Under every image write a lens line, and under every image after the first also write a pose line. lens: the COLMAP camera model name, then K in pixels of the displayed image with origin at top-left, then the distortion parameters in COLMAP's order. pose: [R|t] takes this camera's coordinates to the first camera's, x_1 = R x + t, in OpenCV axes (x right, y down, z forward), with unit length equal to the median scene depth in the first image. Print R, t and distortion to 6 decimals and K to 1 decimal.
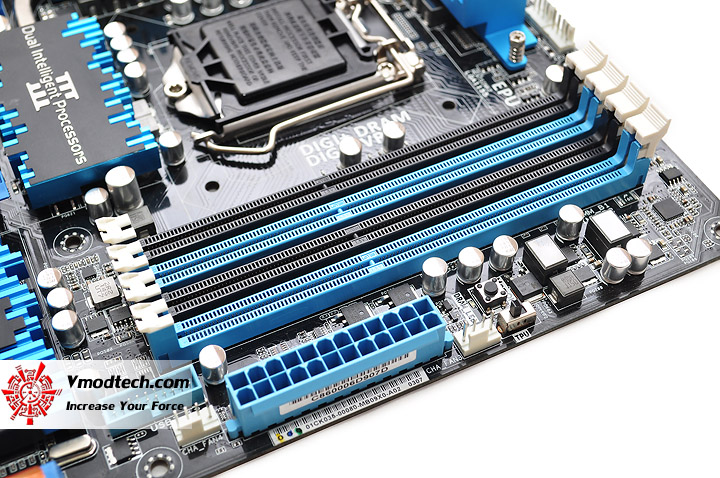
lens RADIAL K [[1002.9, 0, 360.0], [0, 1002.9, 239.0], [0, 0, 1]] dist [-0.026742, -0.008469]
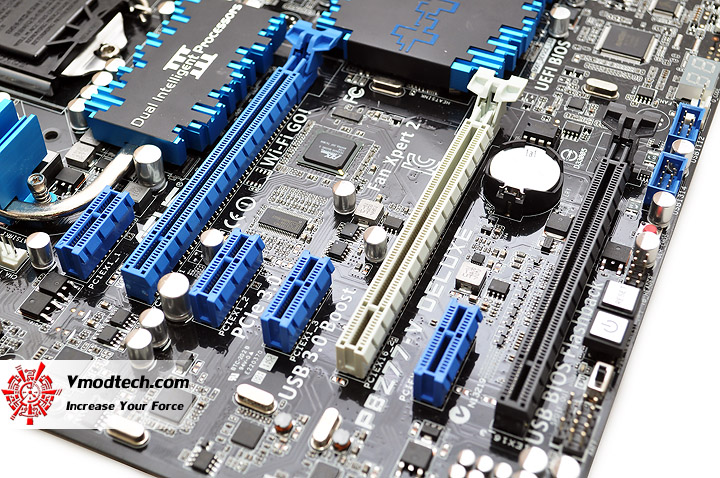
lens RADIAL K [[1097.8, 0, 360.0], [0, 1097.8, 239.0], [0, 0, 1]] dist [-0.007199, -0.029786]
pose [[-0.645680, -0.569824, 0.508329, -1.105293], [0.599532, 0.033990, 0.799629, -0.951153], [-0.472926, 0.821063, 0.319681, 0.677173]]
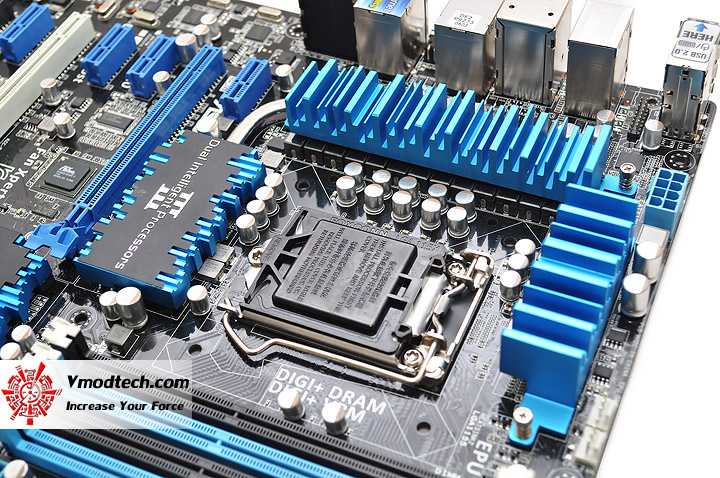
lens RADIAL K [[1044.6, 0, 360.0], [0, 1044.6, 239.0], [0, 0, 1]] dist [-0.019673, -0.017399]
pose [[0.643989, 0.534367, -0.547477, 0.506886], [-0.546431, 0.822138, 0.159692, -0.415290], [0.535435, 0.196318, 0.821443, 0.131770]]
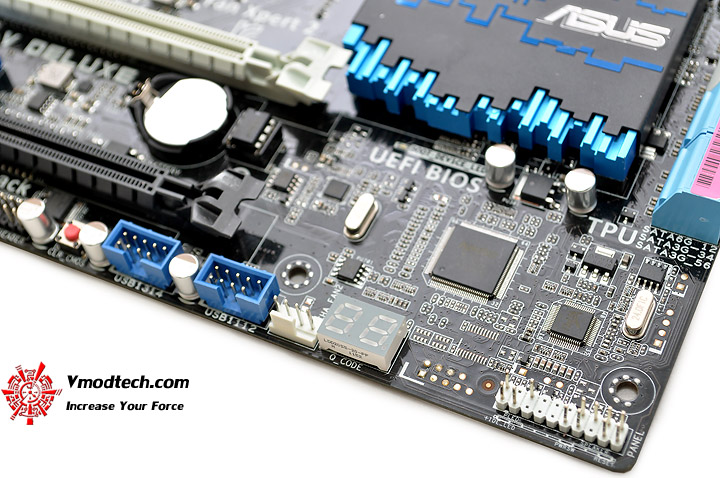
lens RADIAL K [[1257.2, 0, 360.0], [0, 1257.2, 239.0], [0, 0, 1]] dist [0.007640, 0.053451]
pose [[0.775925, -0.569031, 0.272296, -0.849314], [0.561229, 0.819787, 0.113893, 0.042676], [-0.288034, 0.064448, 0.955449, -0.095320]]
